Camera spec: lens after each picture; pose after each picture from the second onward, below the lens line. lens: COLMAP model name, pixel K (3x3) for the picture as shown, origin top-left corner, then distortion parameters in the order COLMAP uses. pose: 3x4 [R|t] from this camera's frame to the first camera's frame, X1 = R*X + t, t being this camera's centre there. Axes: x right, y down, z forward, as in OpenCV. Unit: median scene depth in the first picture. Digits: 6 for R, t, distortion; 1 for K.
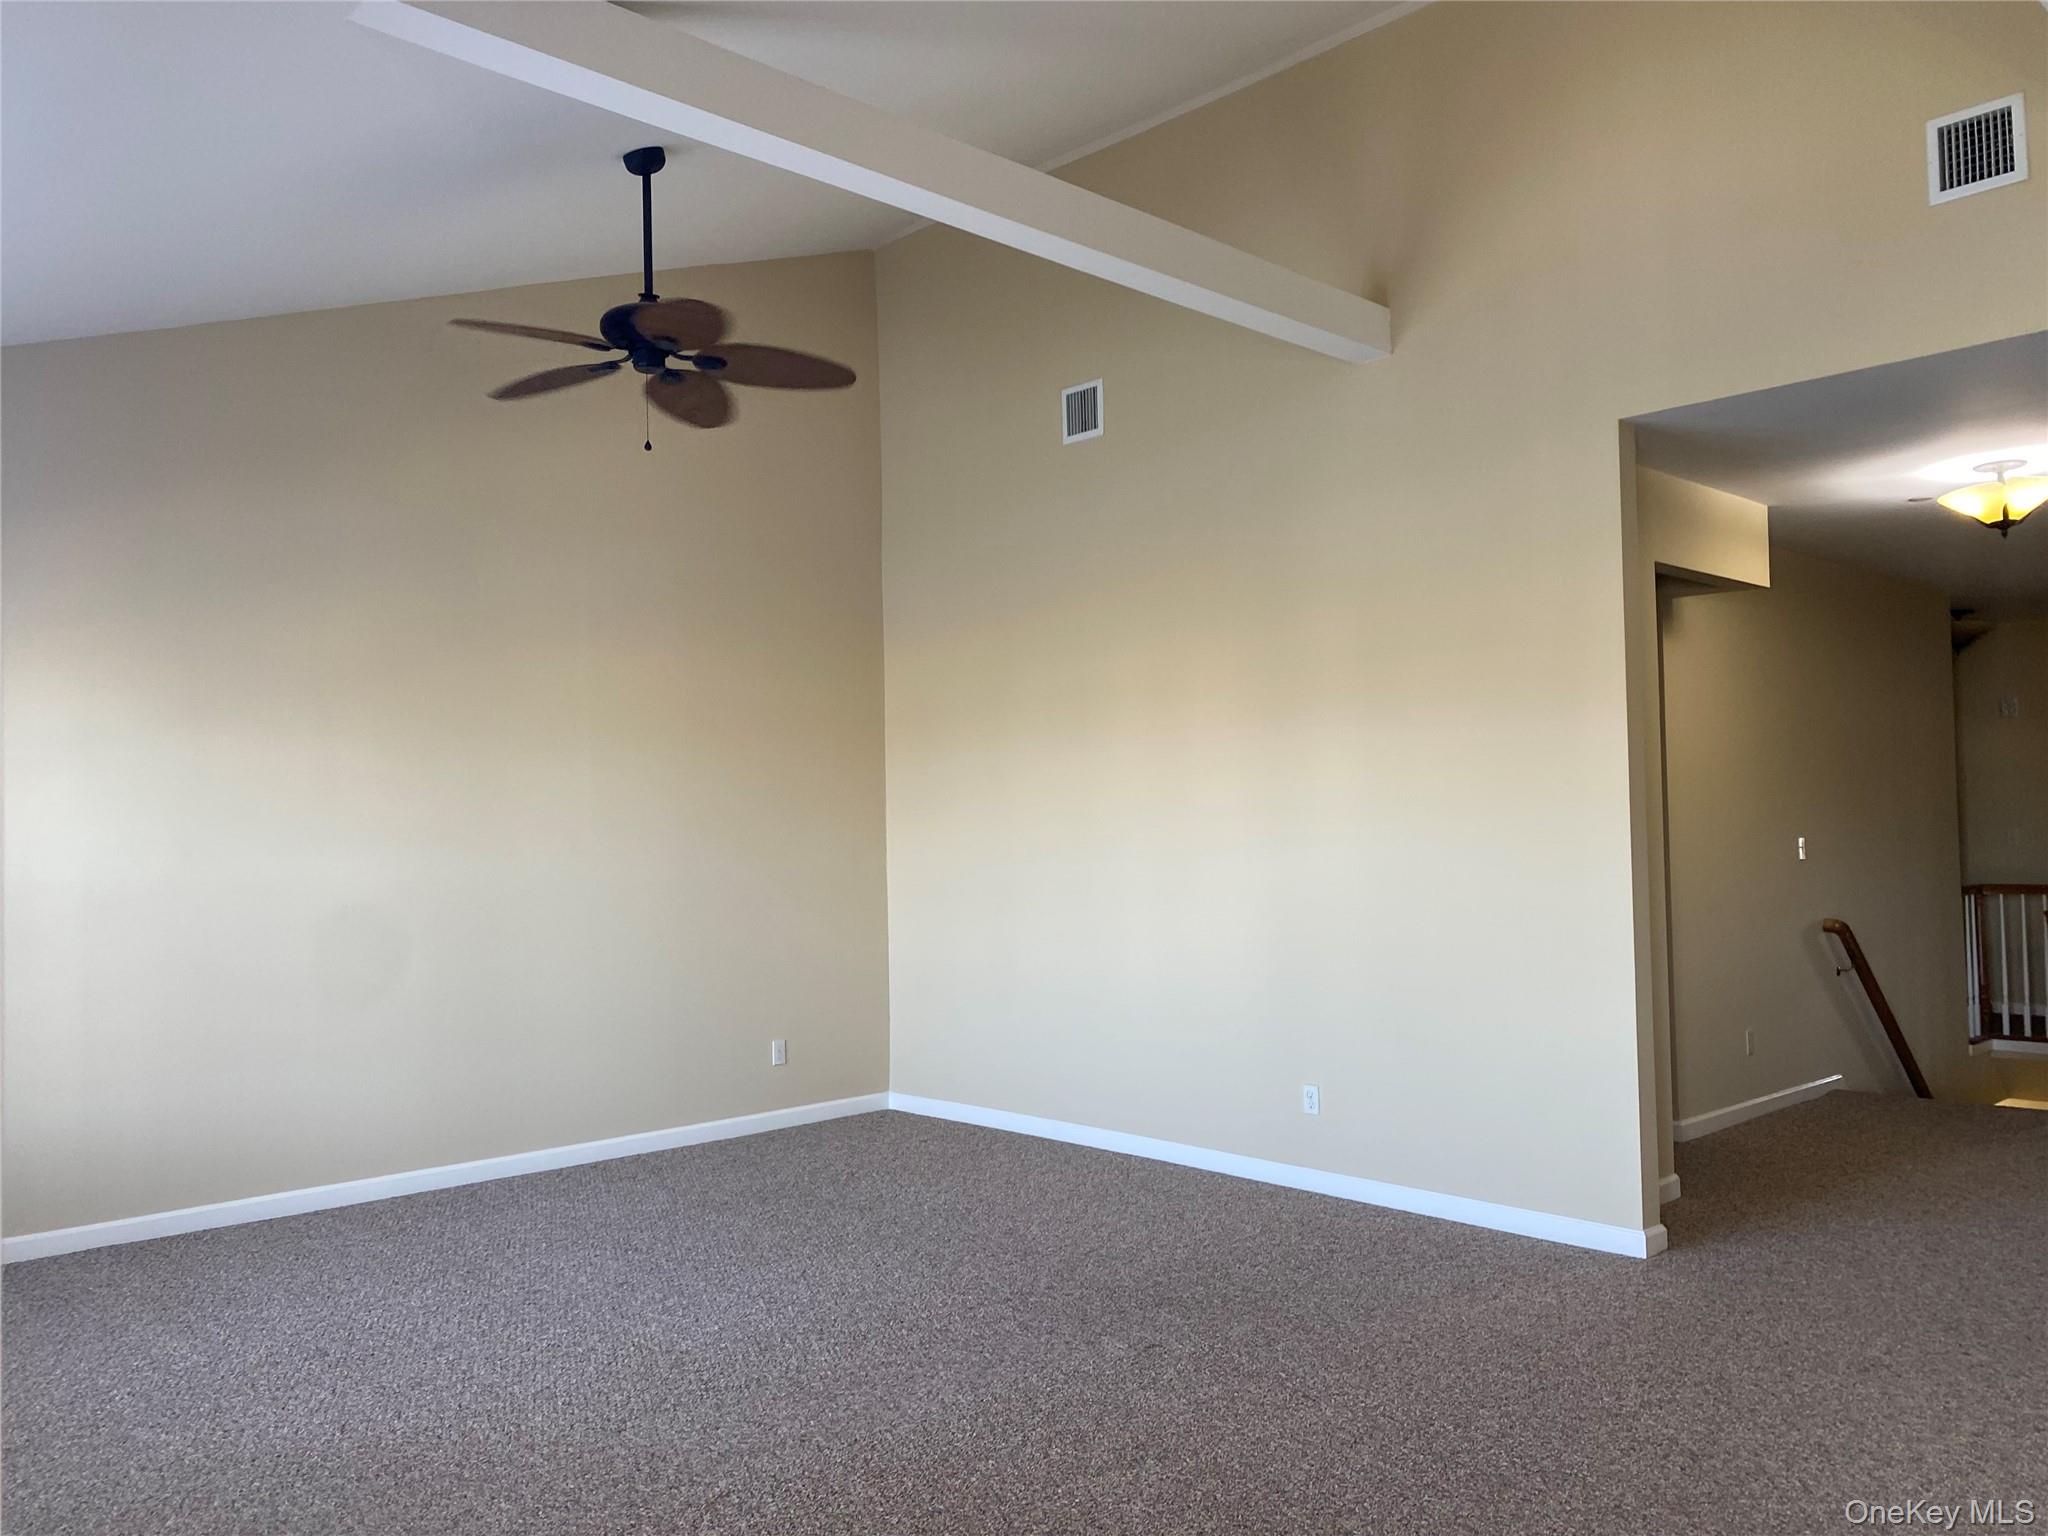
lens RADIAL K [[1512.0, 0, 1020.9], [0, 1512.0, 775.0], [0, 0, 1]] dist [0.025314, -0.036374]
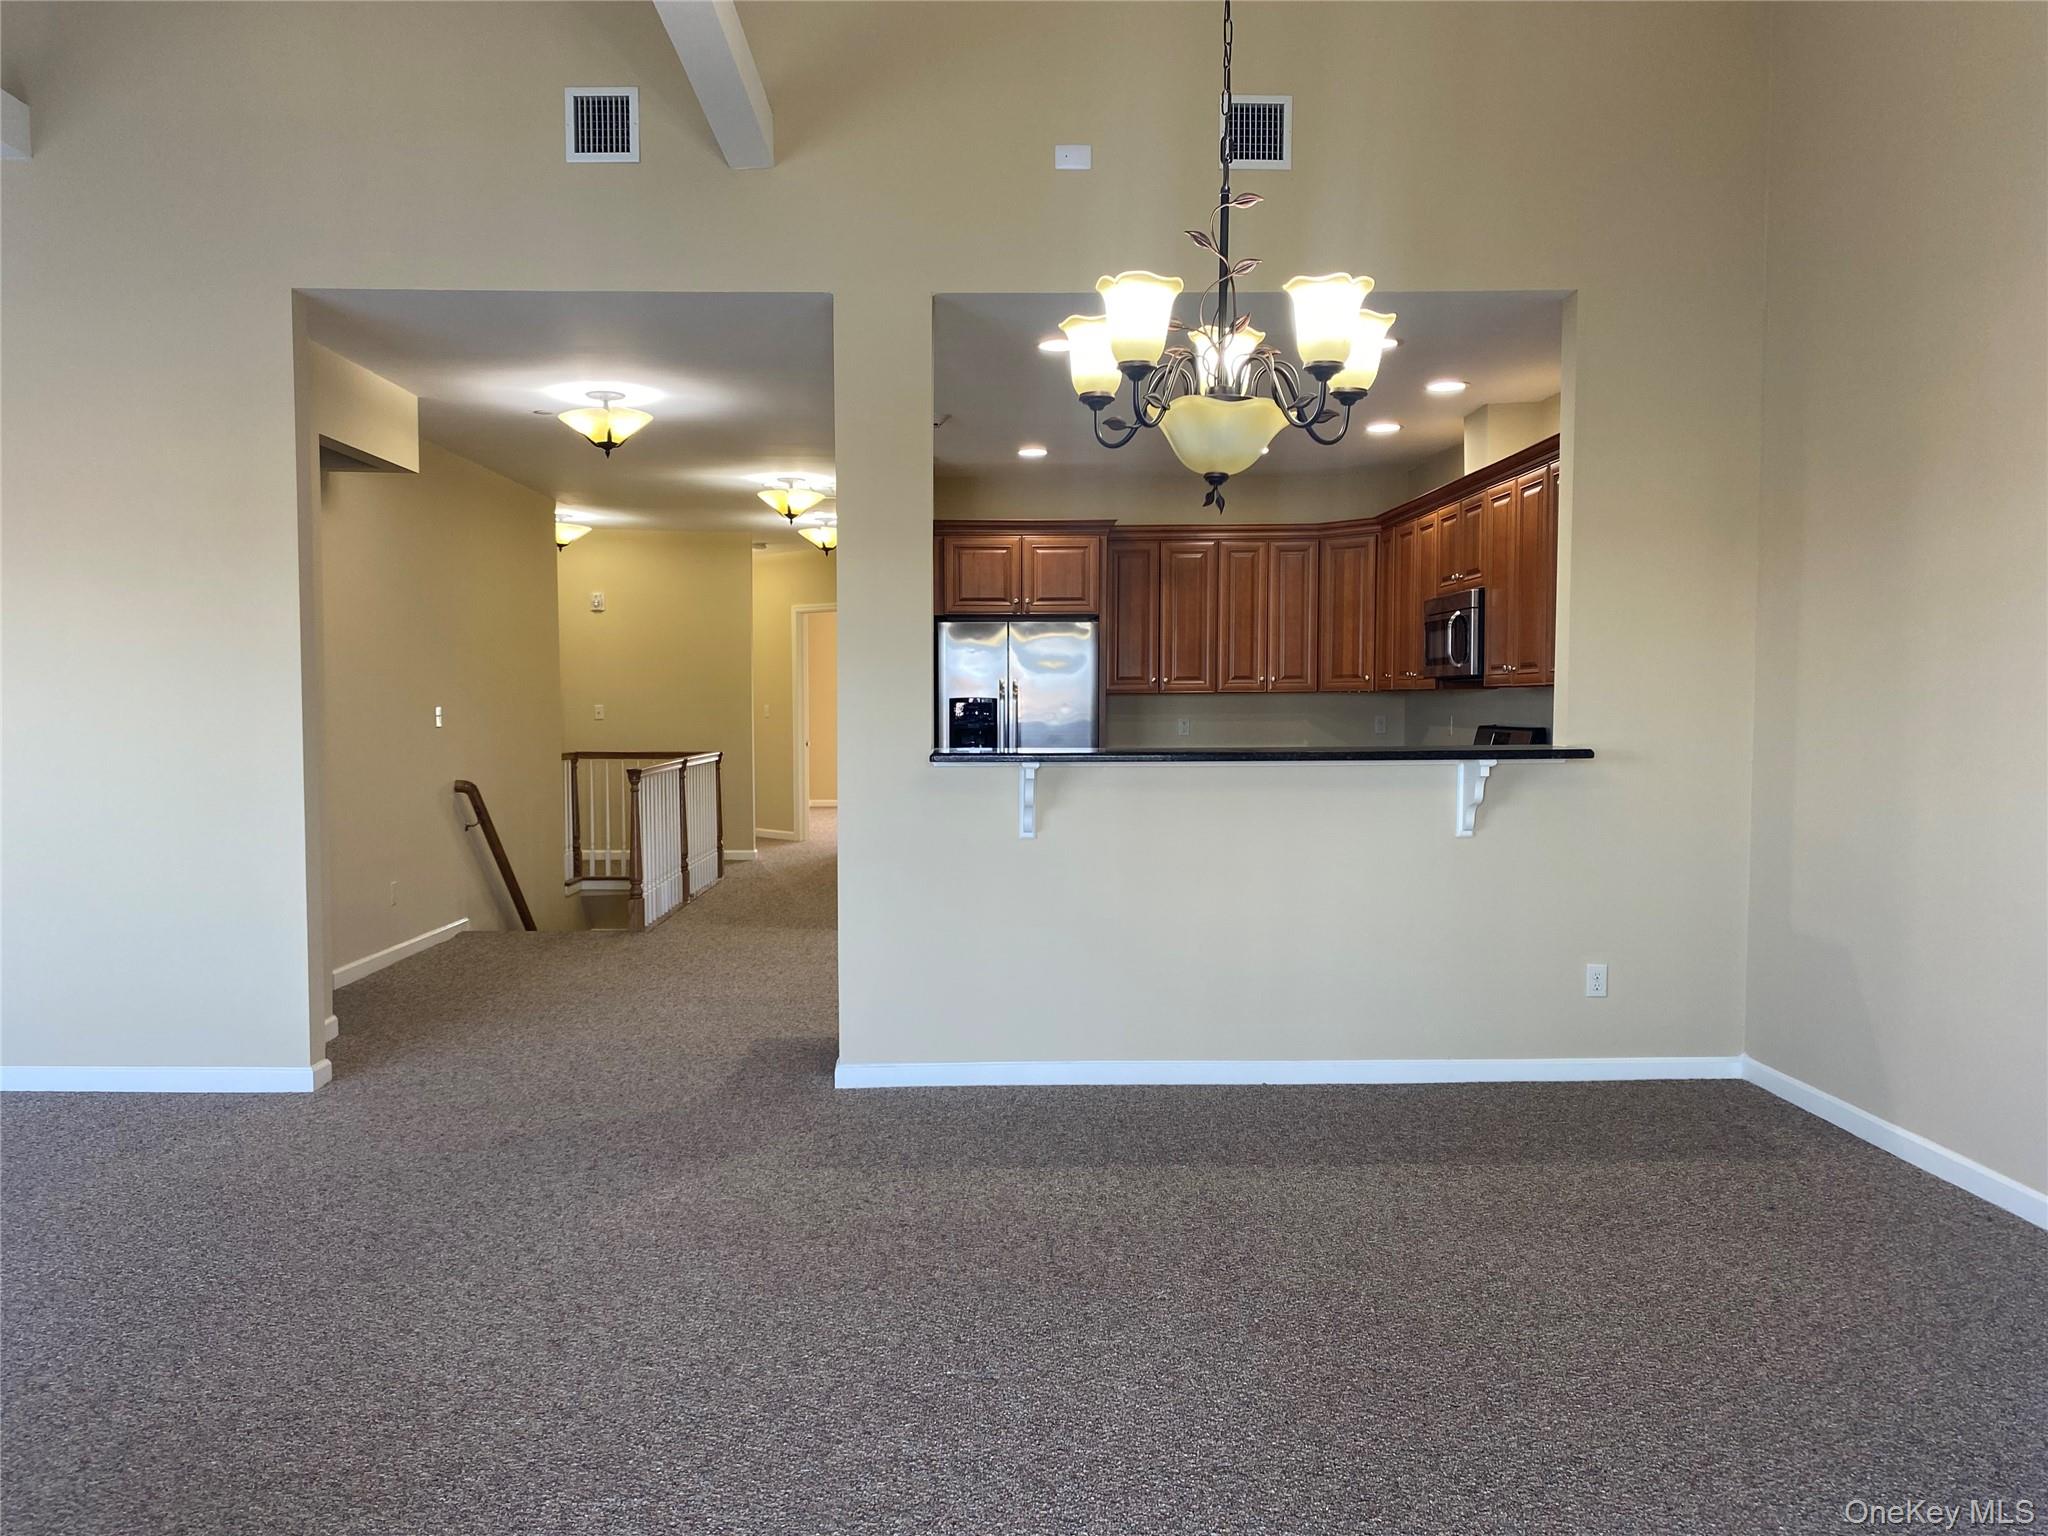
lens RADIAL K [[1534.5, 0, 986.3], [0, 1534.5, 777.1], [0, 0, 1]] dist [0.071427, -0.002305]
pose [[0.671817, -0.022819, 0.740366, -0.085788], [-0.037005, 0.997243, 0.064314, 0.009139], [-0.739792, -0.070604, 0.669121, -0.079603]]
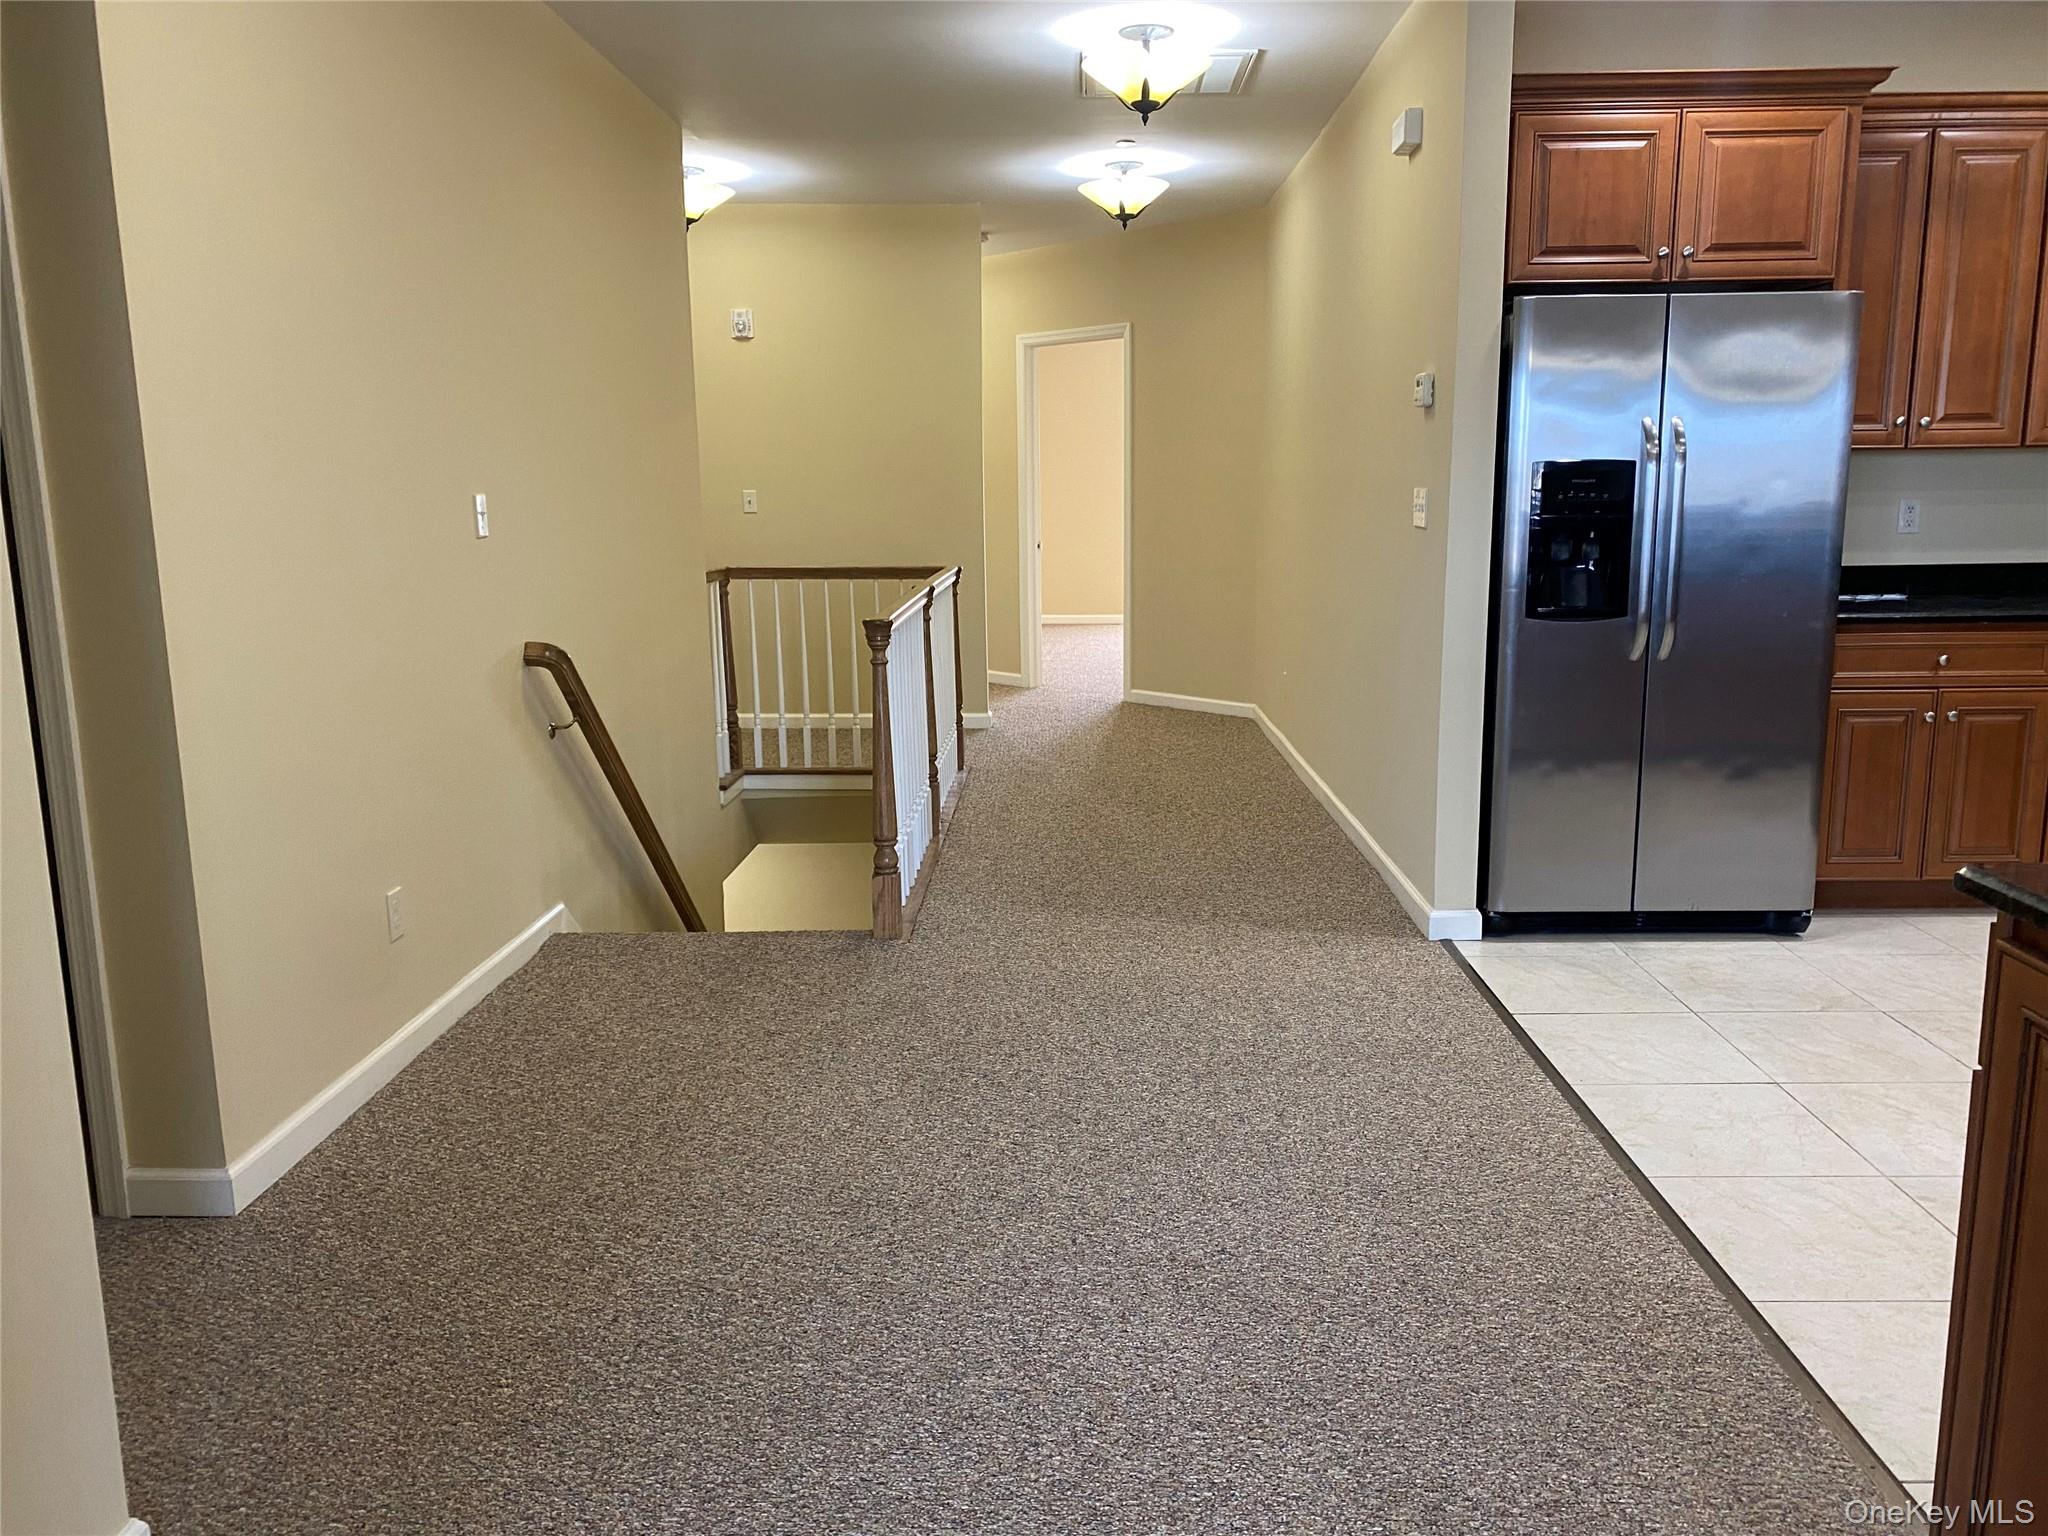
lens RADIAL K [[1552.3, 0, 1015.0], [0, 1552.3, 769.4], [0, 0, 1]] dist [-0.002700, -0.002794]
pose [[0.706279, -0.122291, 0.697291, 0.439698], [-0.023253, 0.980428, 0.195500, 0.042521], [-0.707551, -0.154291, 0.689612, 0.823348]]
